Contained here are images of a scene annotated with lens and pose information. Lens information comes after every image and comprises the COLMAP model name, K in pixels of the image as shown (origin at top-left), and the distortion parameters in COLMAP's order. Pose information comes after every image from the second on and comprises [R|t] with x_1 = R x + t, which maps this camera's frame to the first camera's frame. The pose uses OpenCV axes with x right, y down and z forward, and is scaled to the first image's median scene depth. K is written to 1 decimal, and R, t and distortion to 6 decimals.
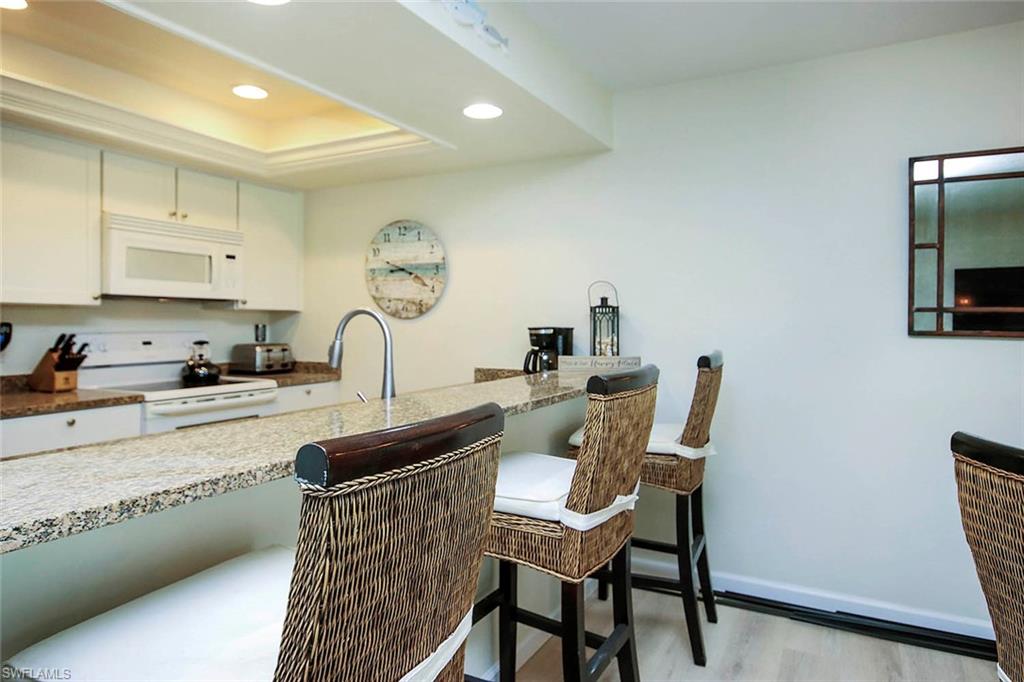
lens RADIAL K [[648.0, 0, 507.9], [0, 648.0, 332.5], [0, 0, 1]] dist [-0.038778, 0.001836]
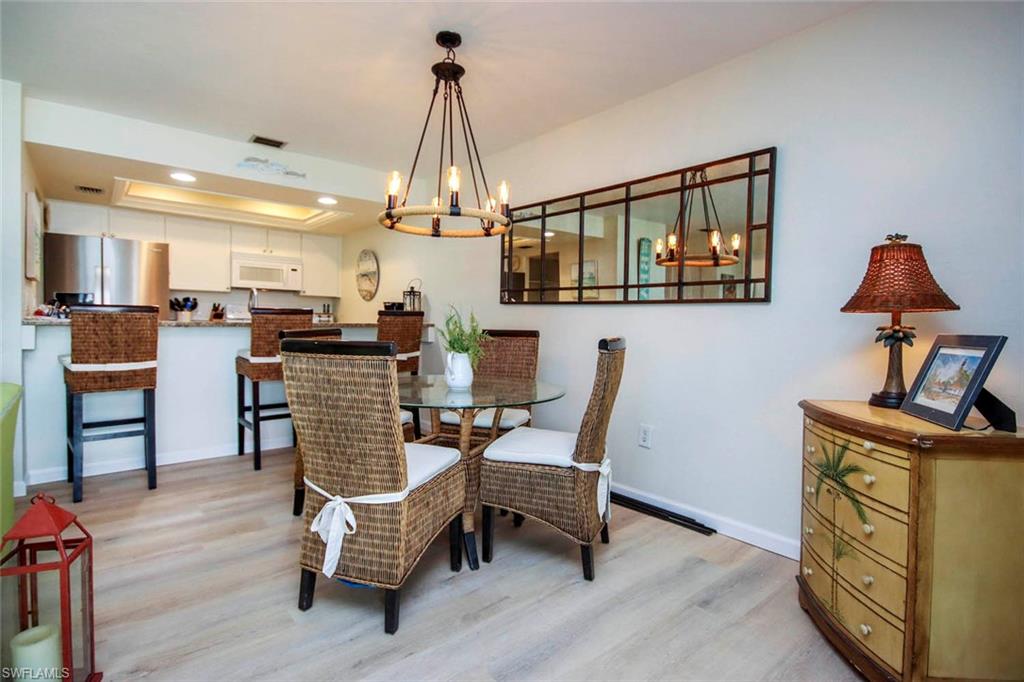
lens RADIAL K [[495.3, 0, 492.7], [0, 495.3, 337.4], [0, 0, 1]] dist [0.005035, 0.000341]
pose [[0.922652, 0.031480, -0.384347, 0.800970], [-0.022409, 0.999355, 0.028059, 0.044047], [0.384982, -0.017276, 0.922762, -0.258622]]
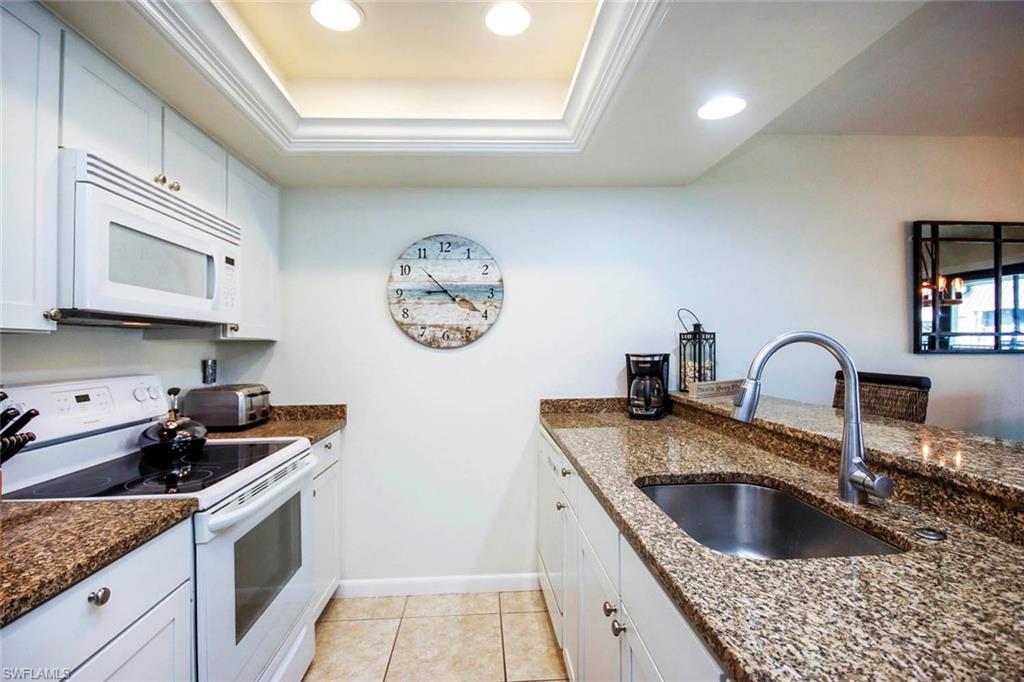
lens RADIAL K [[491.3, 0, 503.3], [0, 491.3, 347.1], [0, 0, 1]] dist [-0.014049, -0.001438]
pose [[0.850843, -0.016487, 0.525161, -0.449460], [0.025213, 0.999637, -0.009467, -0.015033], [-0.524814, 0.021296, 0.850950, 0.410132]]
